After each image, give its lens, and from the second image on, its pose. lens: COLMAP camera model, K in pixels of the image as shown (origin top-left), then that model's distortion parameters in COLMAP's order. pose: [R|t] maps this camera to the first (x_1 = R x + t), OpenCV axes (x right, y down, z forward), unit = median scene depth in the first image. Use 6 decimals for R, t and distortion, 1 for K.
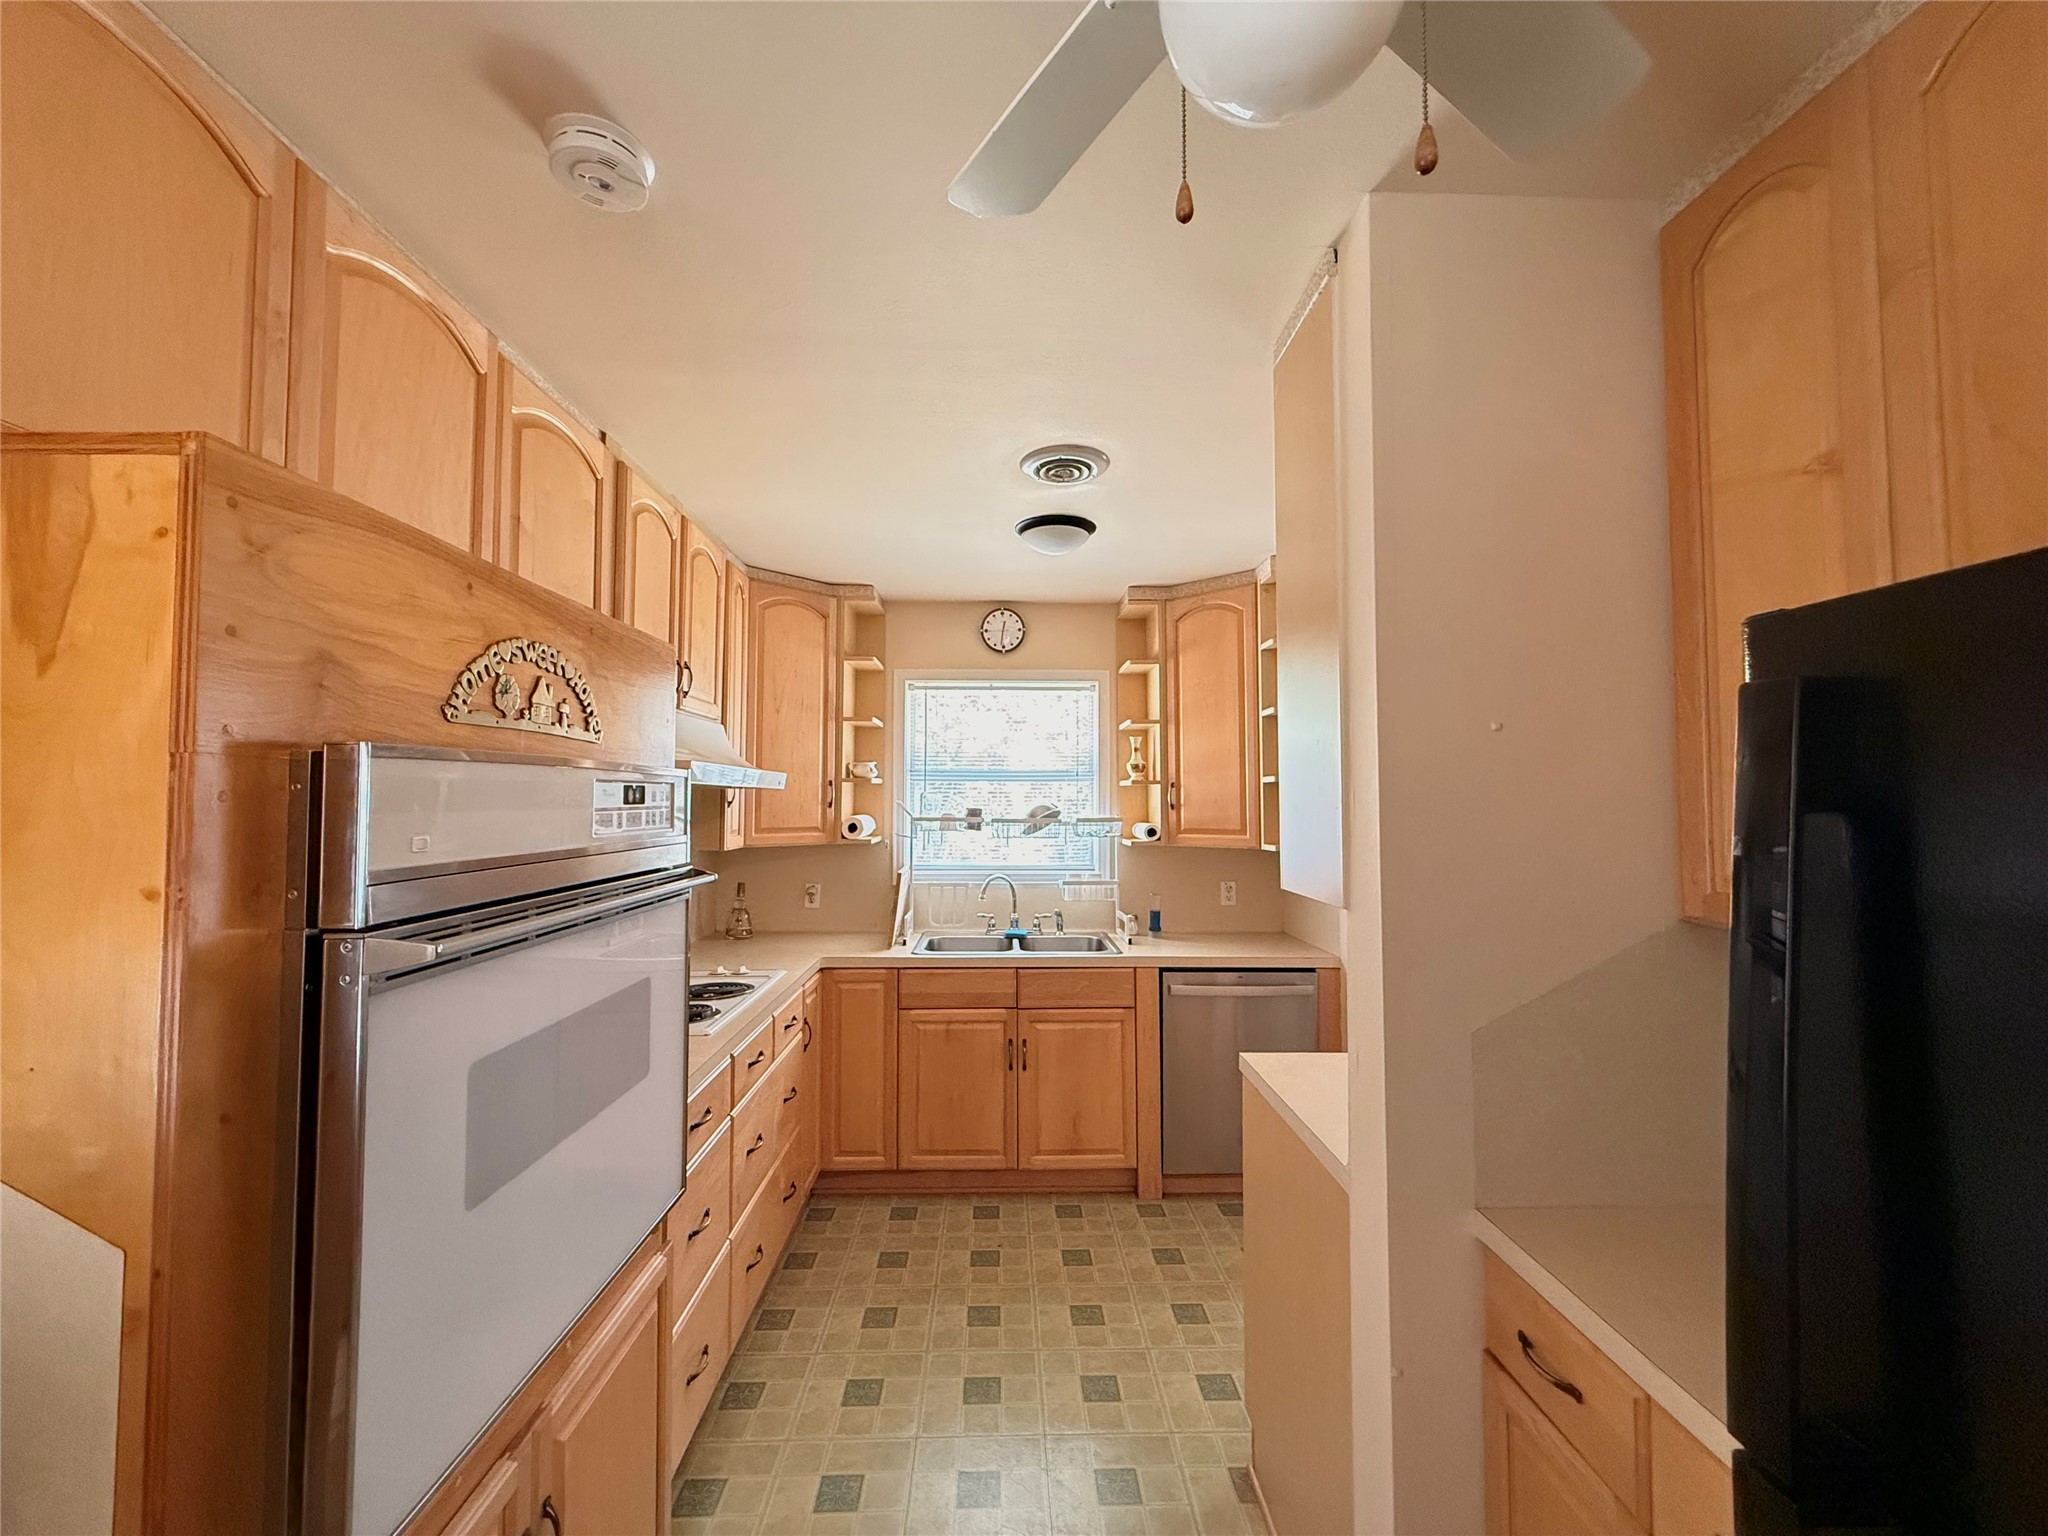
lens RADIAL K [[814.5, 0, 1019.1], [0, 814.5, 766.6], [0, 0, 1]] dist [0.000208, 0.000013]
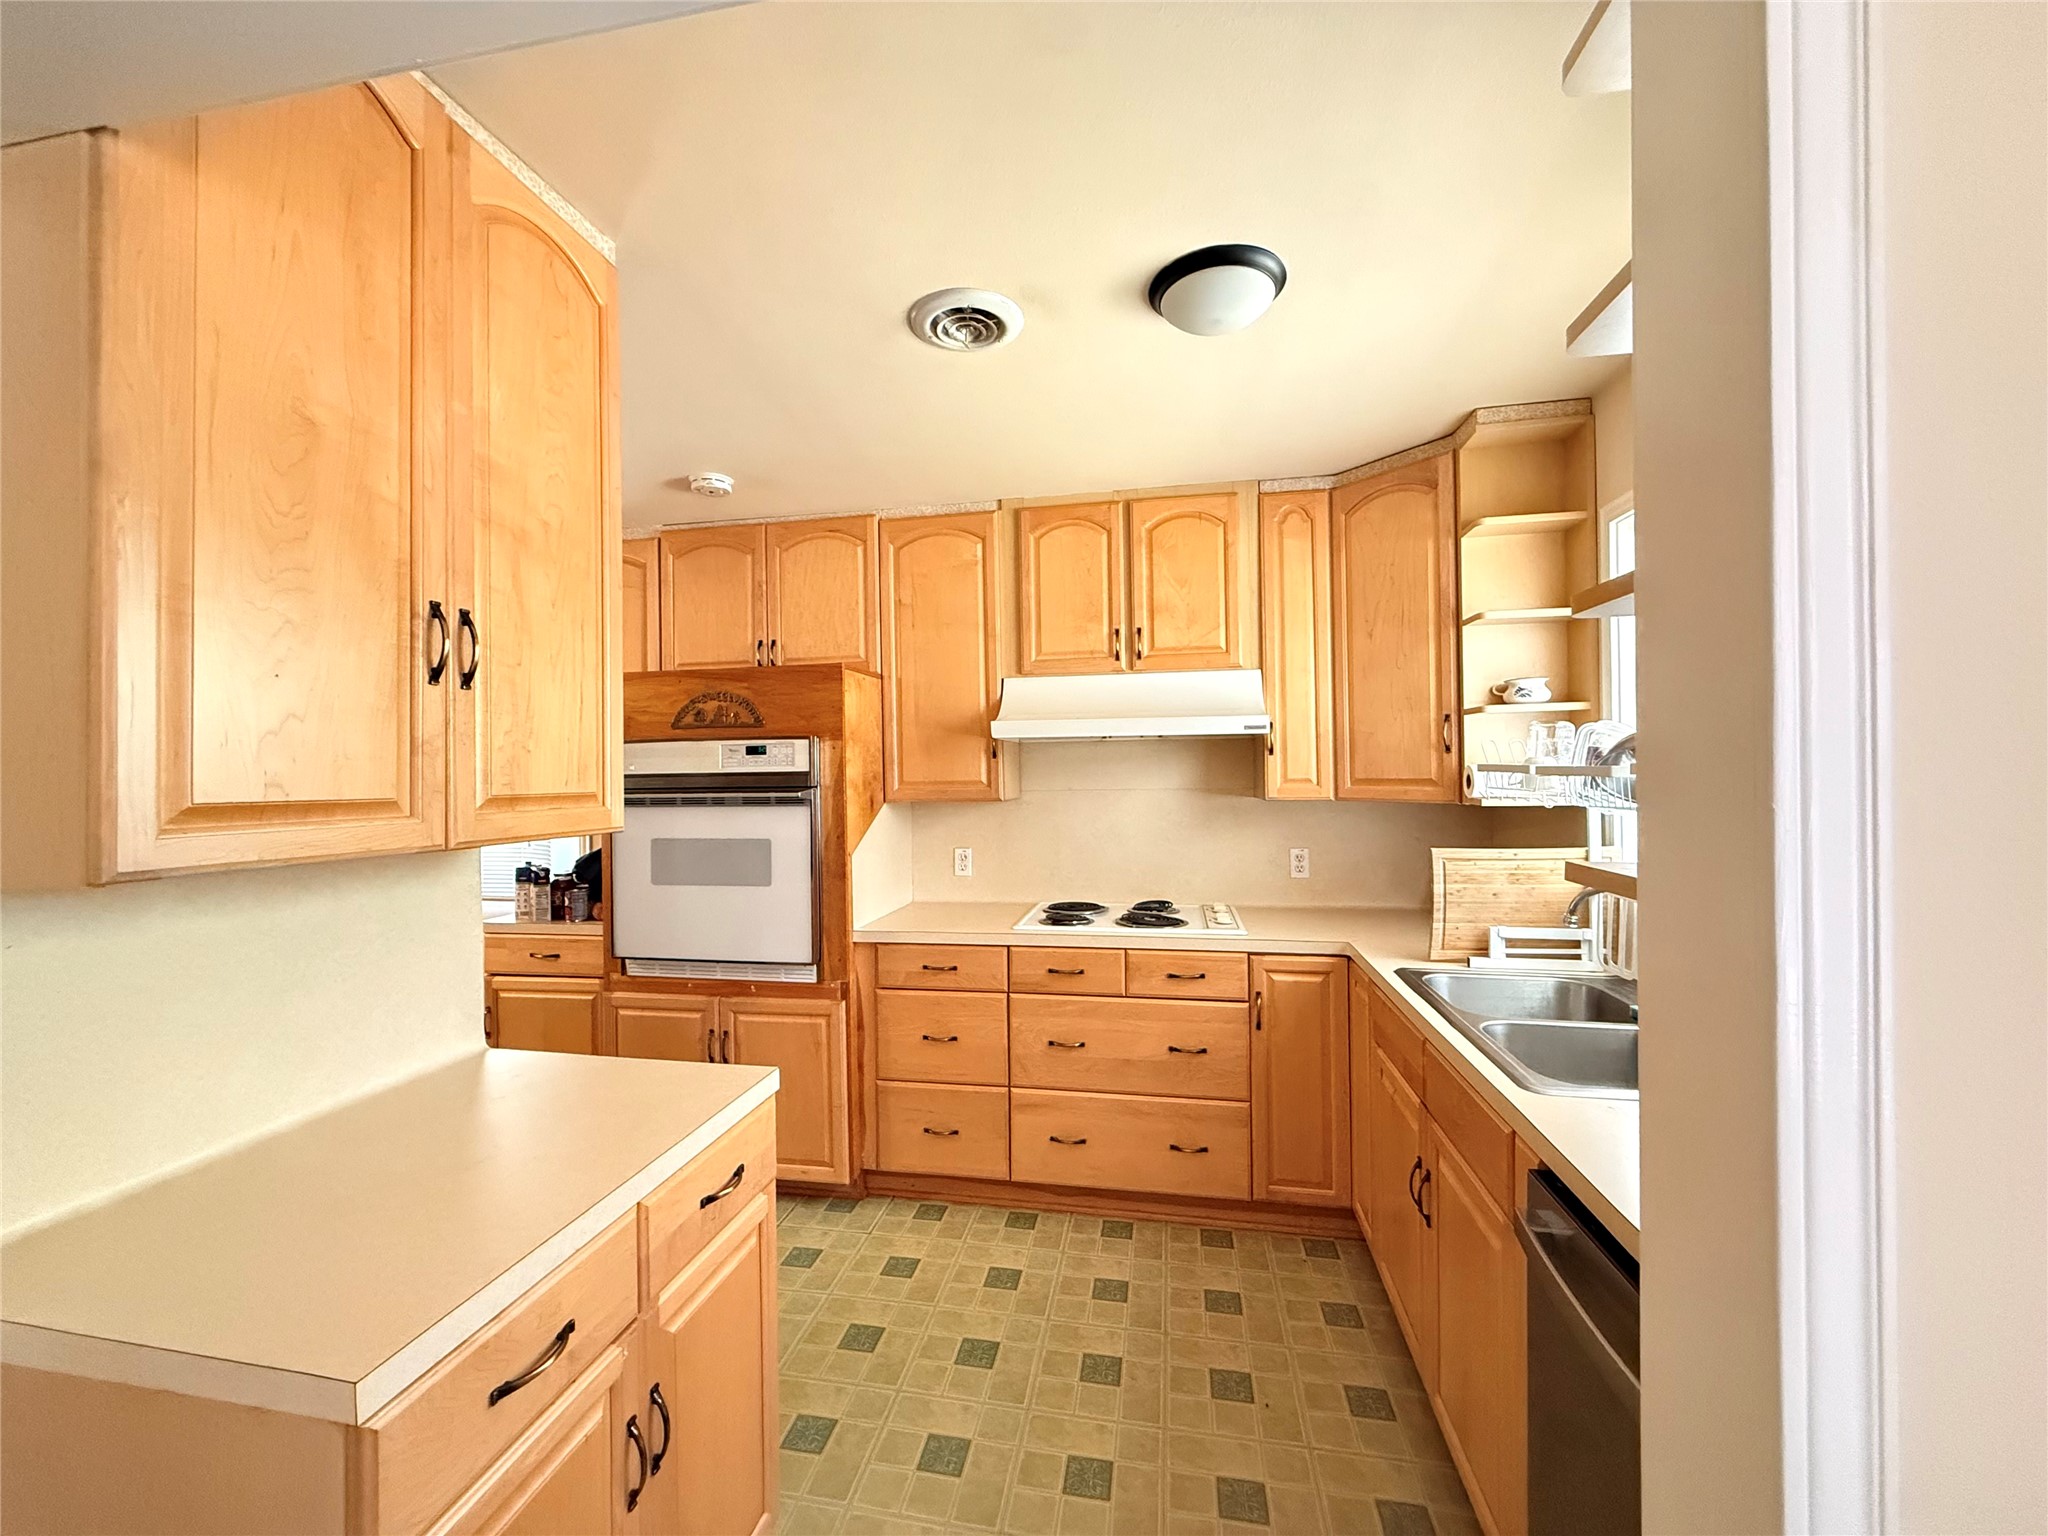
lens RADIAL K [[814.5, 0, 1019.1], [0, 814.5, 766.6], [0, 0, 1]] dist [0.000208, 0.000013]
pose [[-0.207239, -0.001993, -0.978288, 0.750556], [0.054272, 0.998435, -0.013531, 0.072722], [0.976784, -0.055897, -0.206806, 1.083674]]
